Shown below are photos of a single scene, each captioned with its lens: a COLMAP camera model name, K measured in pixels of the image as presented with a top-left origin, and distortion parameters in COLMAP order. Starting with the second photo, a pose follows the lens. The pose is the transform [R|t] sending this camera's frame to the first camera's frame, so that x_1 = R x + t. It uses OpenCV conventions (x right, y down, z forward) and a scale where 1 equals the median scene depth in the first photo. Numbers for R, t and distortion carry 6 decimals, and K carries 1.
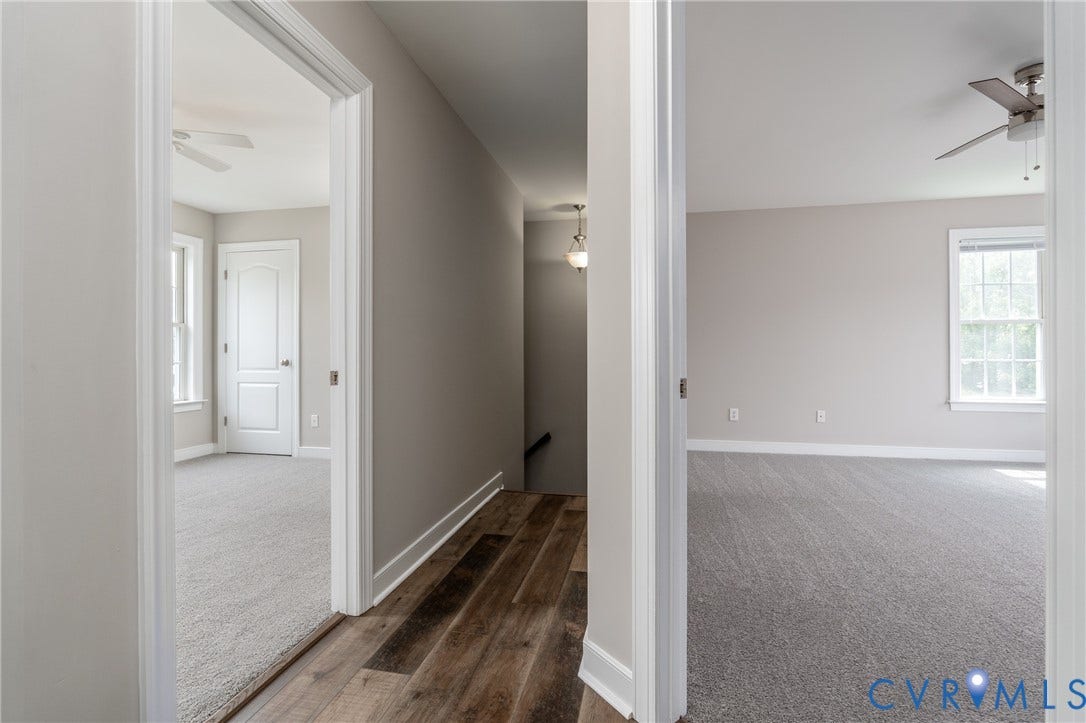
lens RADIAL K [[483.7, 0, 542.1], [0, 483.7, 356.8], [0, 0, 1]] dist [-0.001043, 0.000273]
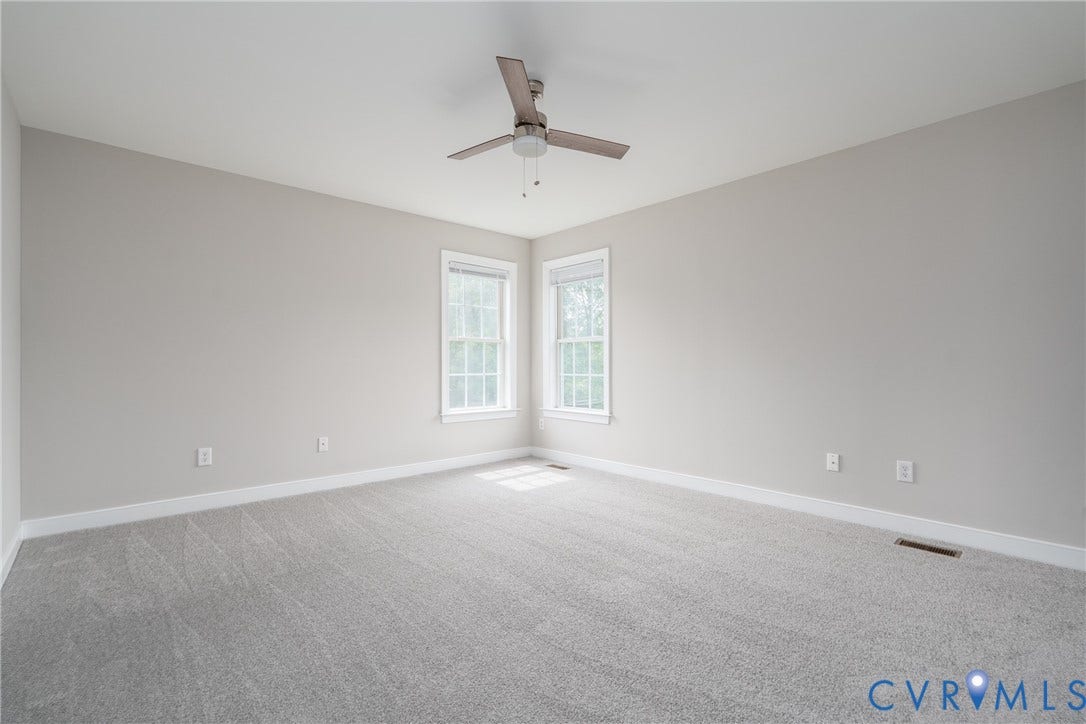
lens RADIAL K [[483.7, 0, 542.1], [0, 483.7, 357.3], [0, 0, 1]] dist [-0.001043, 0.000273]
pose [[0.574147, 0.017577, 0.818564, 0.118392], [0.005730, 0.999659, -0.025485, -0.003180], [-0.818732, 0.019322, 0.573850, 0.230330]]
